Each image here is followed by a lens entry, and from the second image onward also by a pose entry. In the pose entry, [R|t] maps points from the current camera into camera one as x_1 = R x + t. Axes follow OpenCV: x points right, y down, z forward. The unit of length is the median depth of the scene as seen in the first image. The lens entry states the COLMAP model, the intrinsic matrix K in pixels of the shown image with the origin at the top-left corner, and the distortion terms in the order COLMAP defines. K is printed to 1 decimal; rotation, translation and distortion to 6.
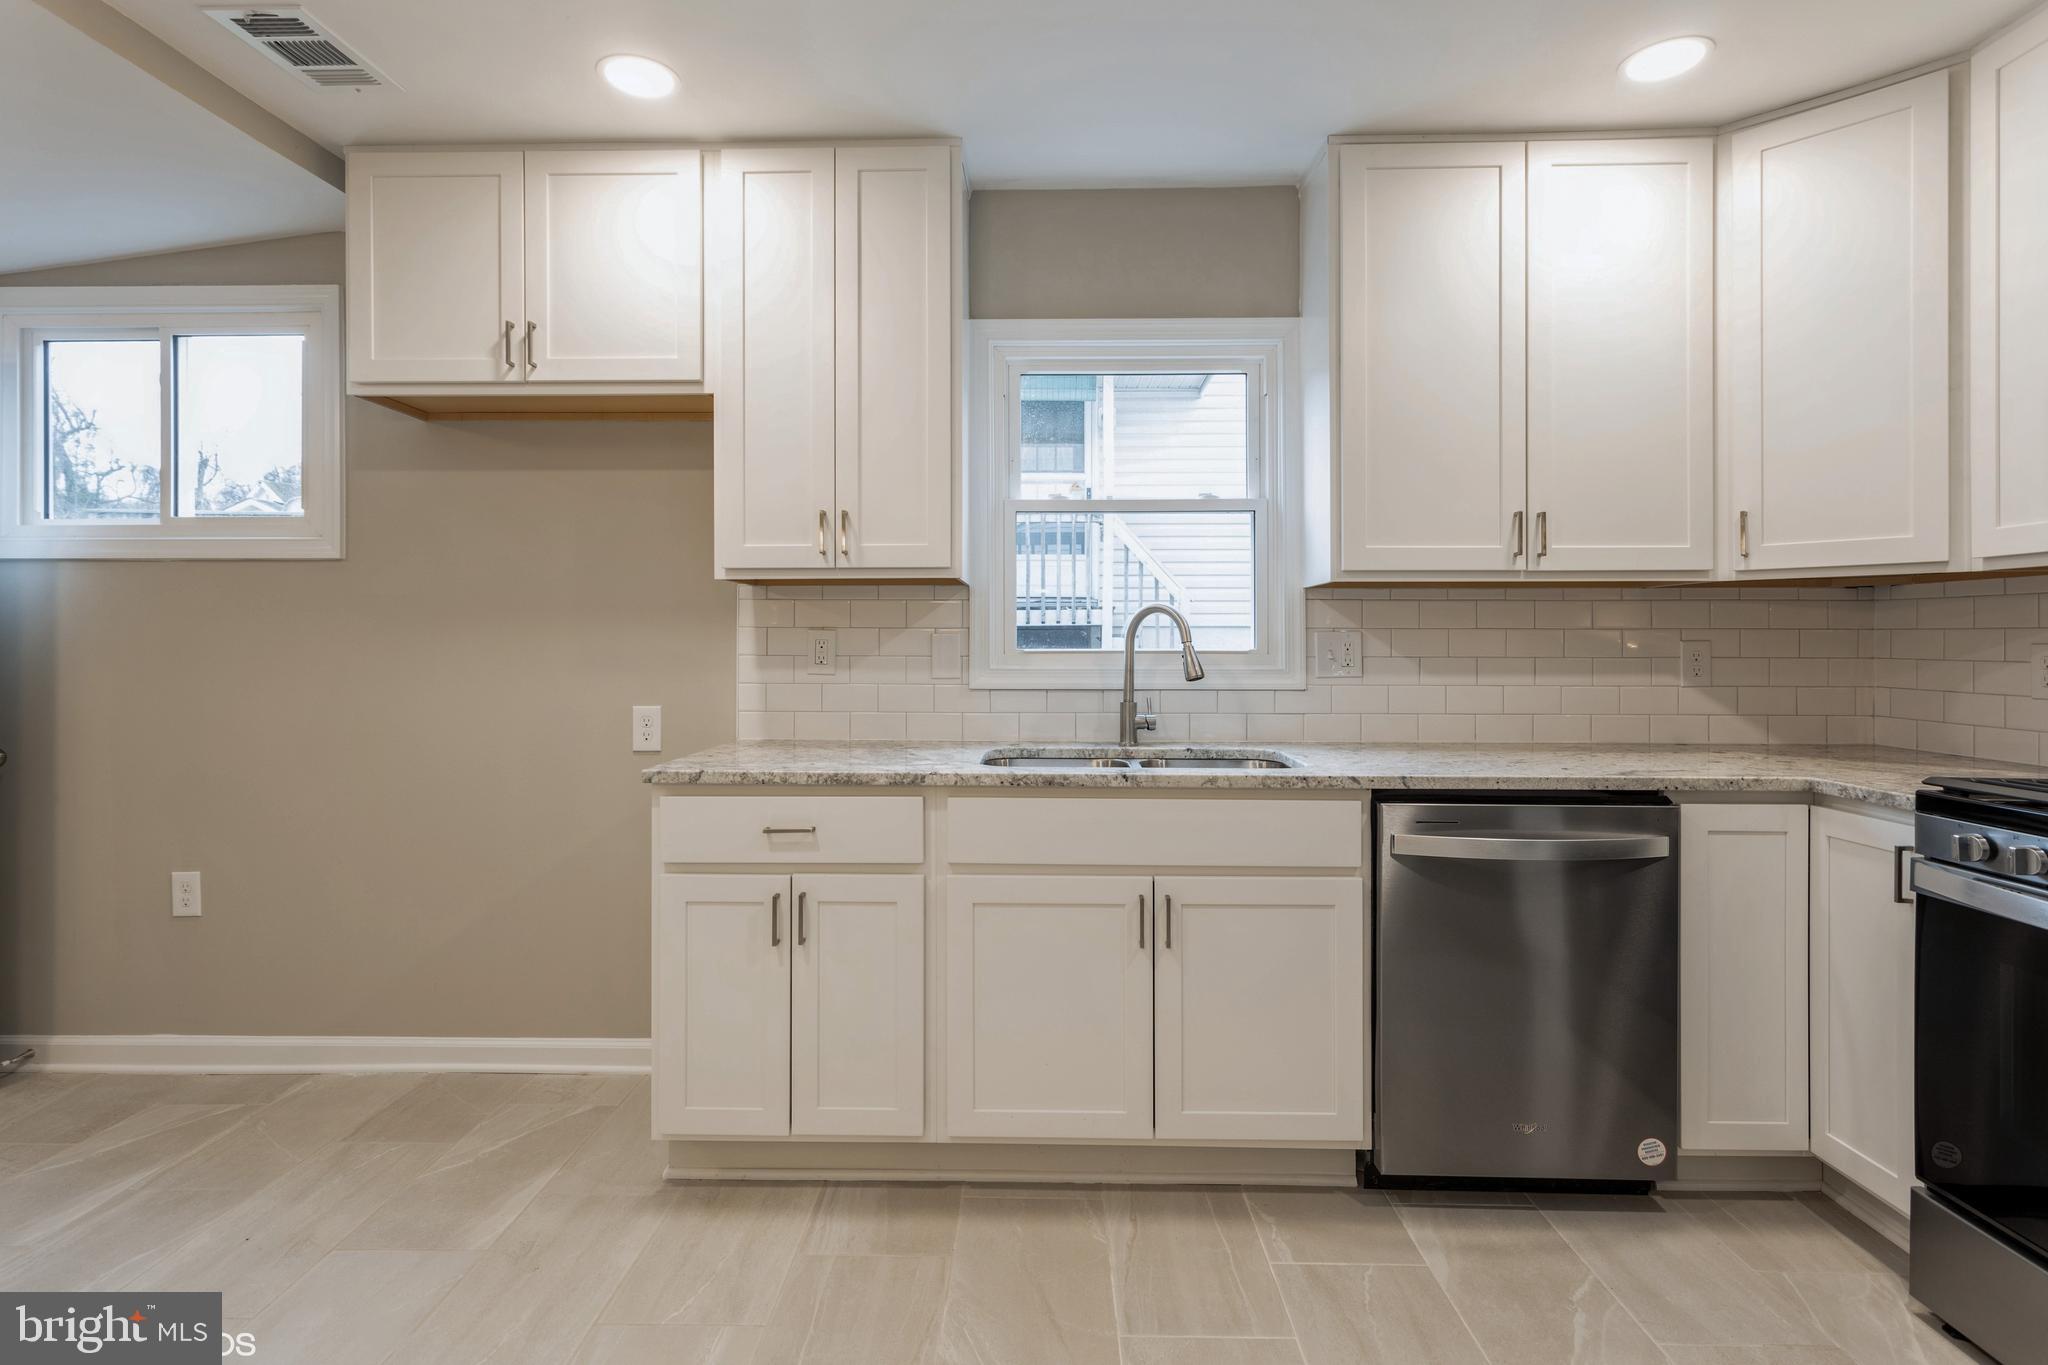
lens RADIAL K [[998.2, 0, 1012.5], [0, 998.2, 648.4], [0, 0, 1]] dist [0.000715, 0.000704]
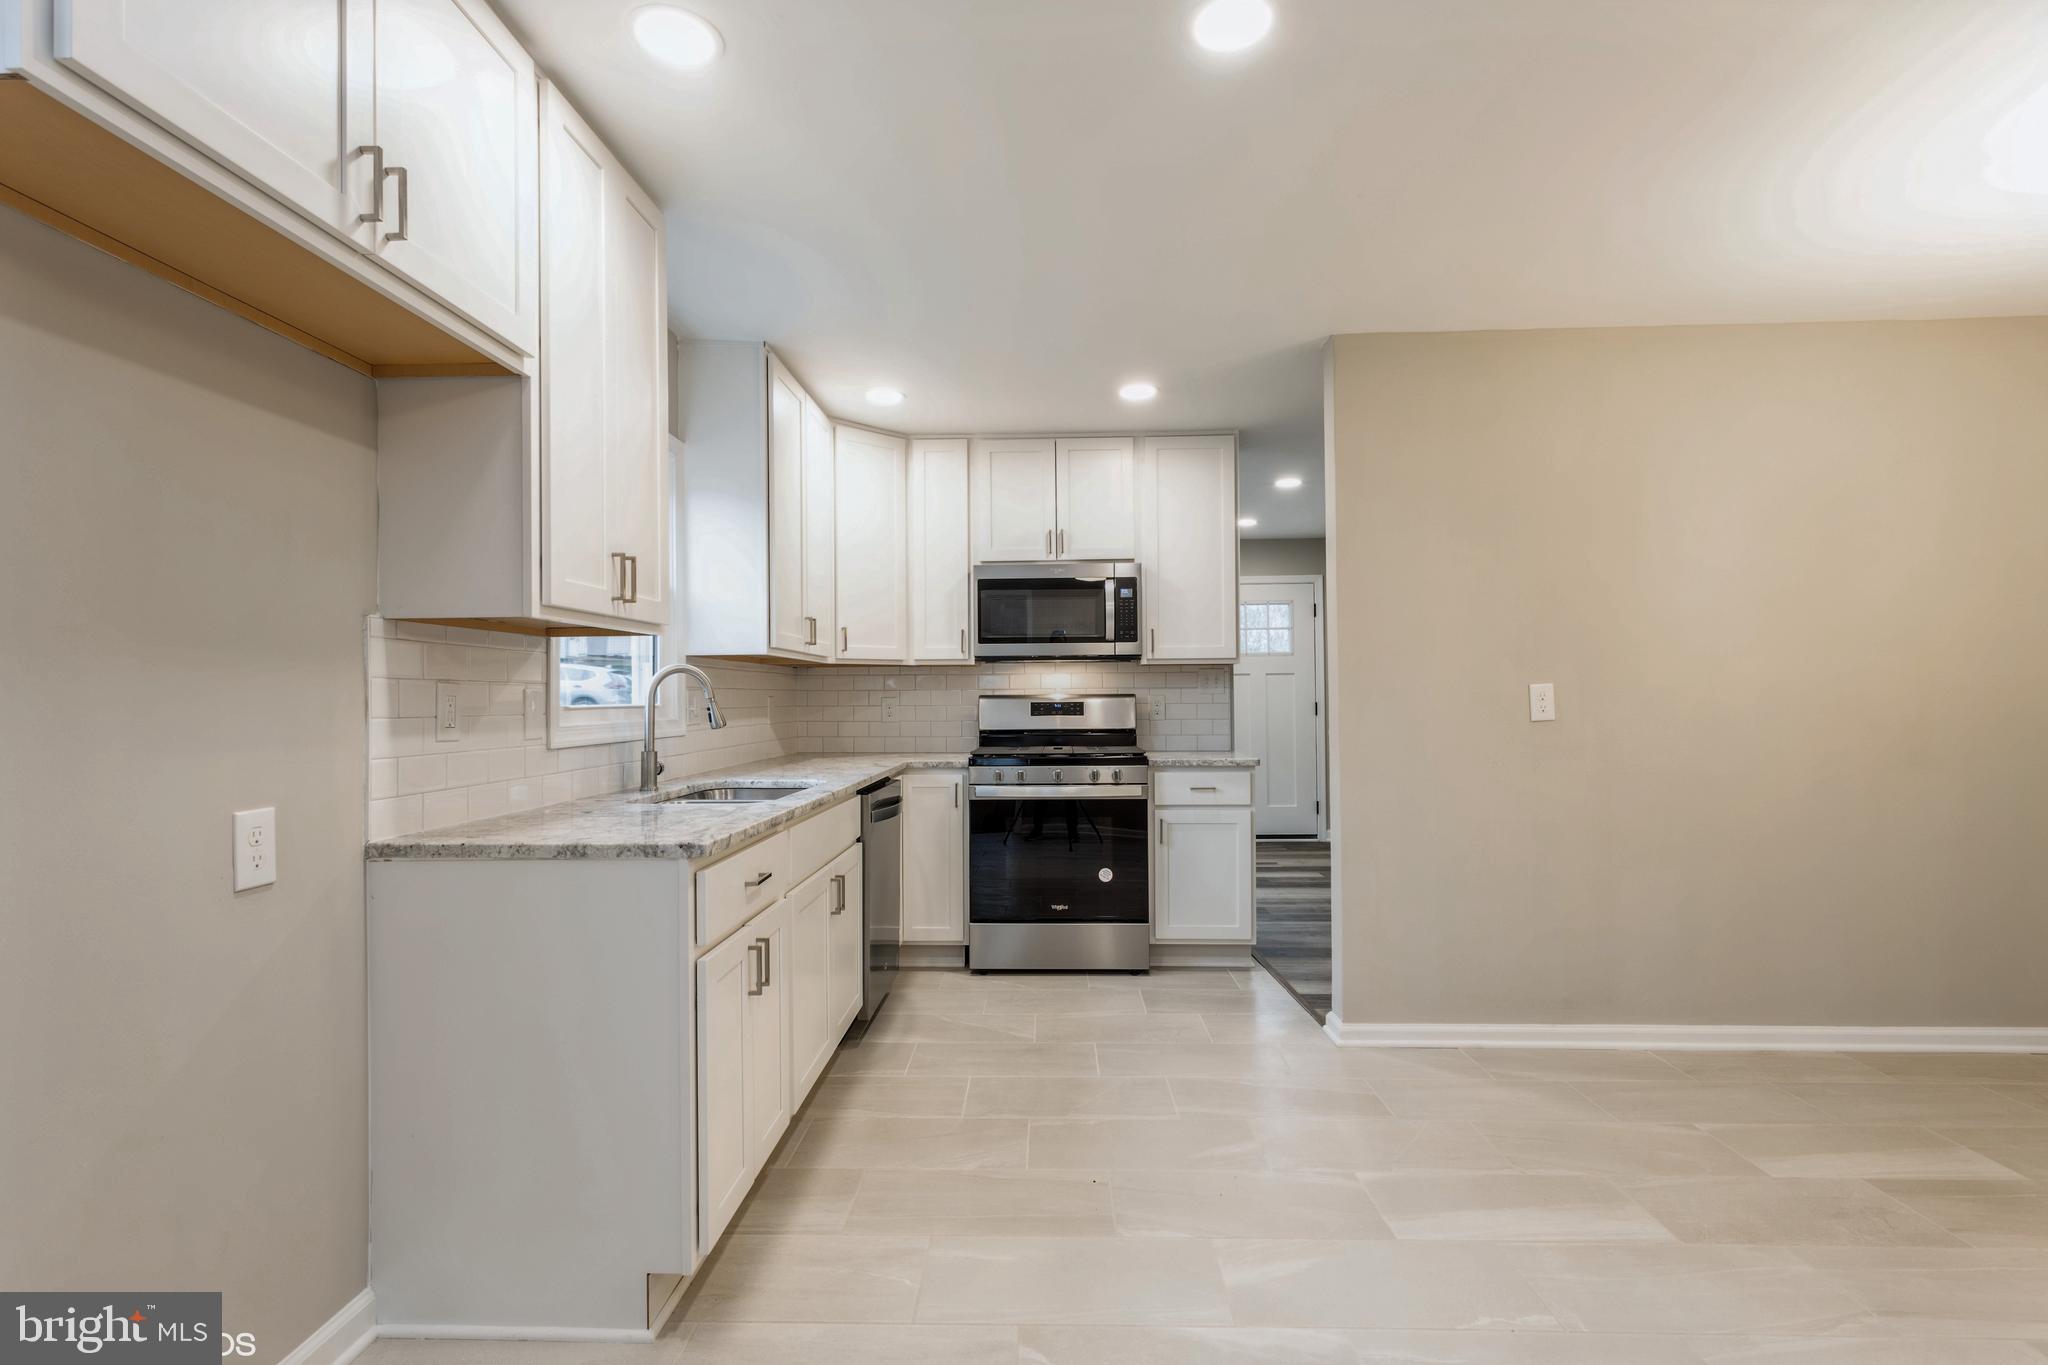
lens RADIAL K [[987.1, 0, 1018.6], [0, 987.1, 685.6], [0, 0, 1]] dist [0.002764, 0.000321]
pose [[0.013910, 0.010385, 0.999849, -0.996023], [0.015437, 0.999825, -0.010599, -0.001833], [-0.999784, 0.015582, 0.013747, 0.571862]]
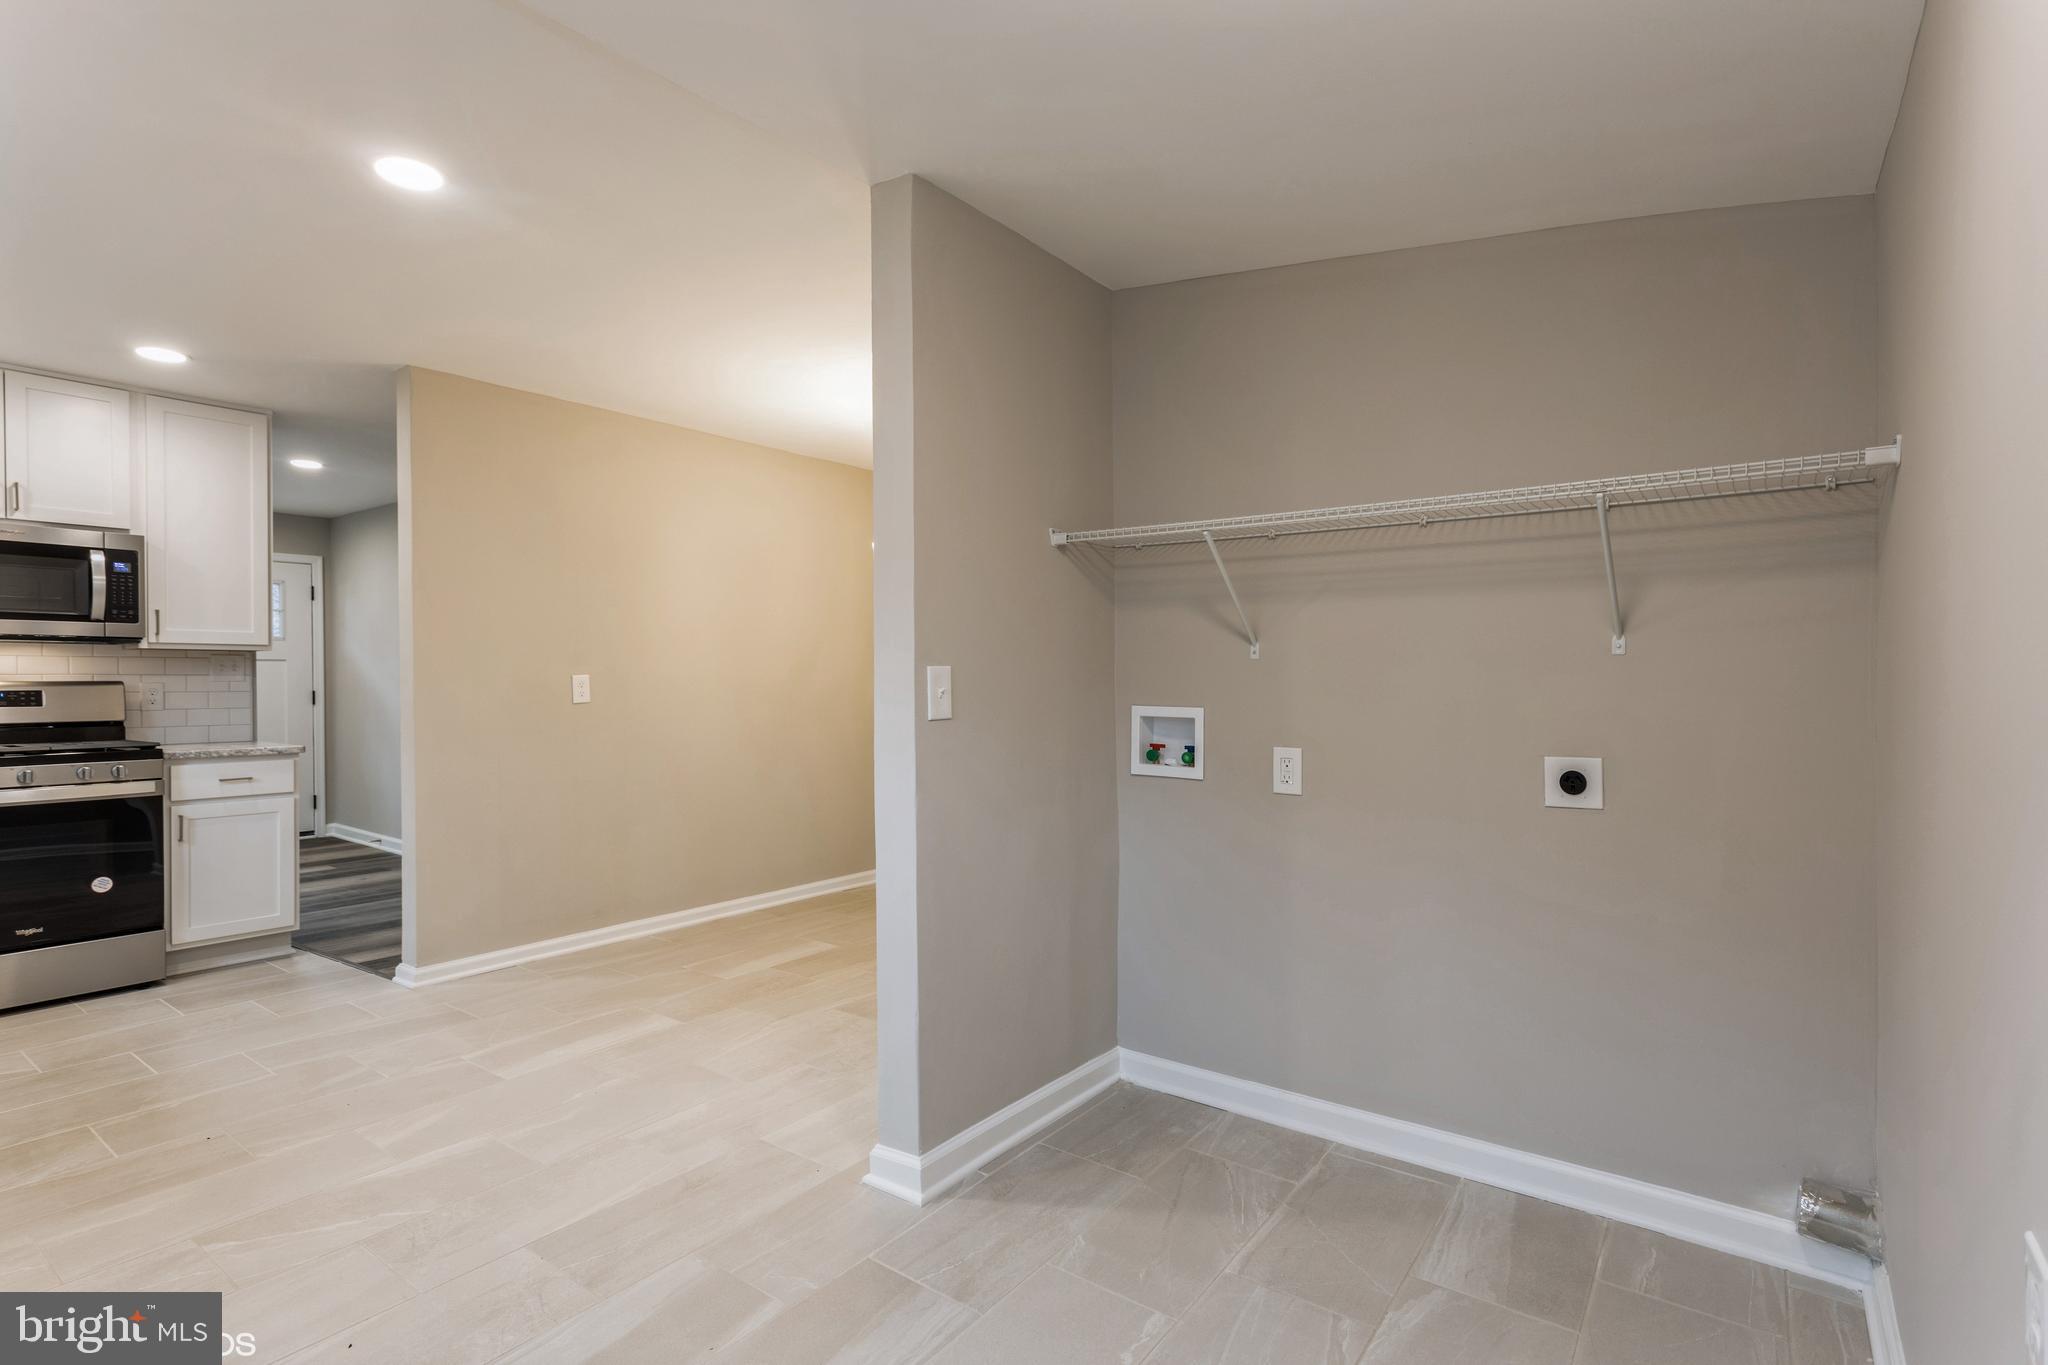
lens RADIAL K [[987.1, 0, 1018.6], [0, 987.1, 685.6], [0, 0, 1]] dist [0.002764, 0.000321]
pose [[-0.812457, -0.000891, 0.583021, -1.295674], [0.007261, 0.999906, 0.011647, -0.003409], [-0.582976, 0.013696, -0.812374, 0.844856]]
